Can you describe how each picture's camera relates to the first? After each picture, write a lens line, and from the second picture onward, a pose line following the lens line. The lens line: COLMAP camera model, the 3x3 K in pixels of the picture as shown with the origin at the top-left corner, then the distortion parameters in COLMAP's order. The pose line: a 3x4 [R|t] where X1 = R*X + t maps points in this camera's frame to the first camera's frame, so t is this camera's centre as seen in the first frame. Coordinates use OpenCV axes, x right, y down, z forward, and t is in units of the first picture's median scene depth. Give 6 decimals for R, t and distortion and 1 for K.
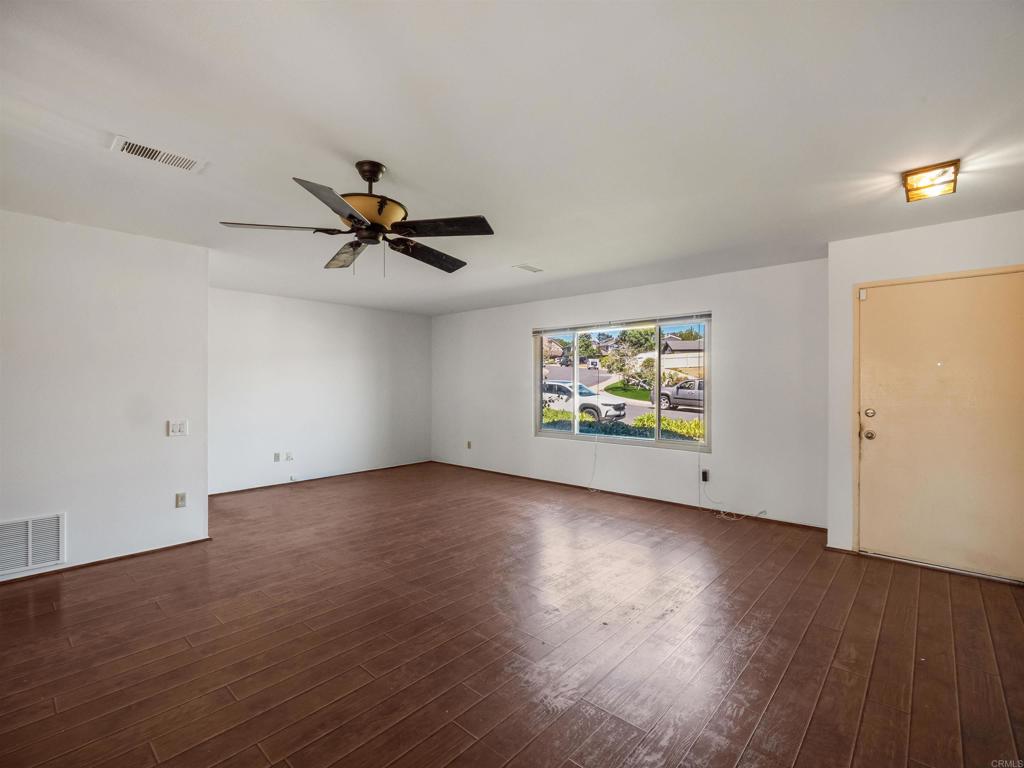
lens RADIAL K [[477.9, 0, 512.0], [0, 477.9, 384.0], [0, 0, 1]] dist [-0.001145, -0.018937]
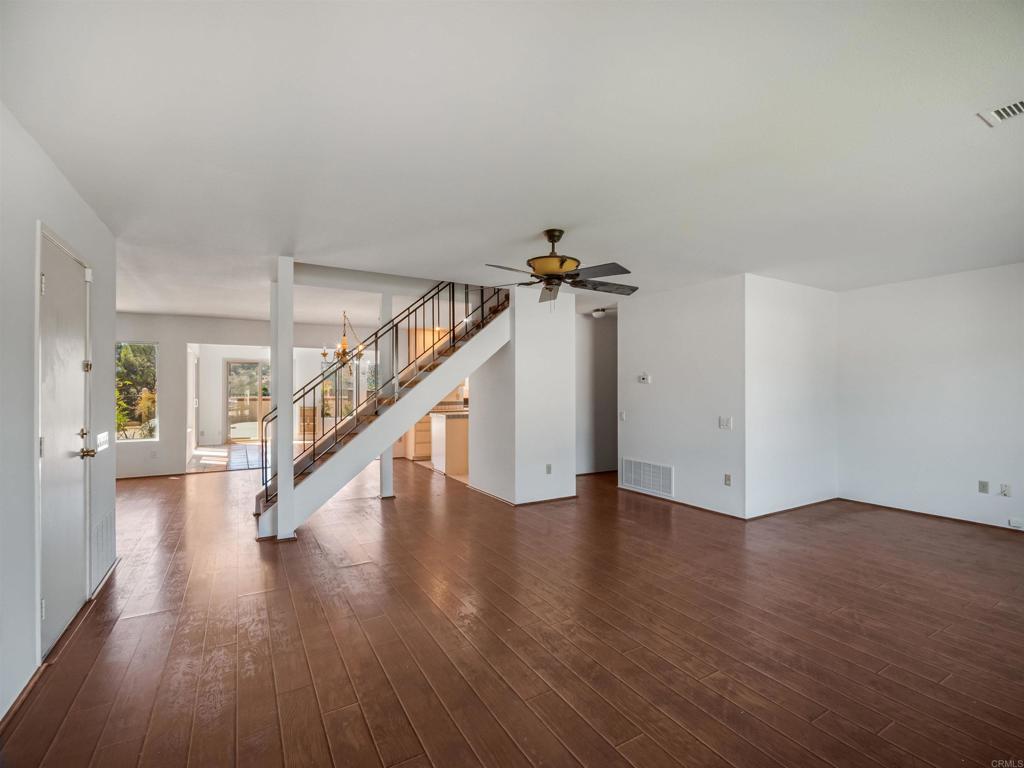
lens RADIAL K [[477.9, 0, 512.0], [0, 477.9, 384.0], [0, 0, 1]] dist [-0.001145, -0.018937]
pose [[-0.319668, -0.007311, -0.947502, 0.736998], [-0.001173, 0.999973, -0.007320, -0.000280], [0.947529, -0.001229, -0.319667, 0.921734]]
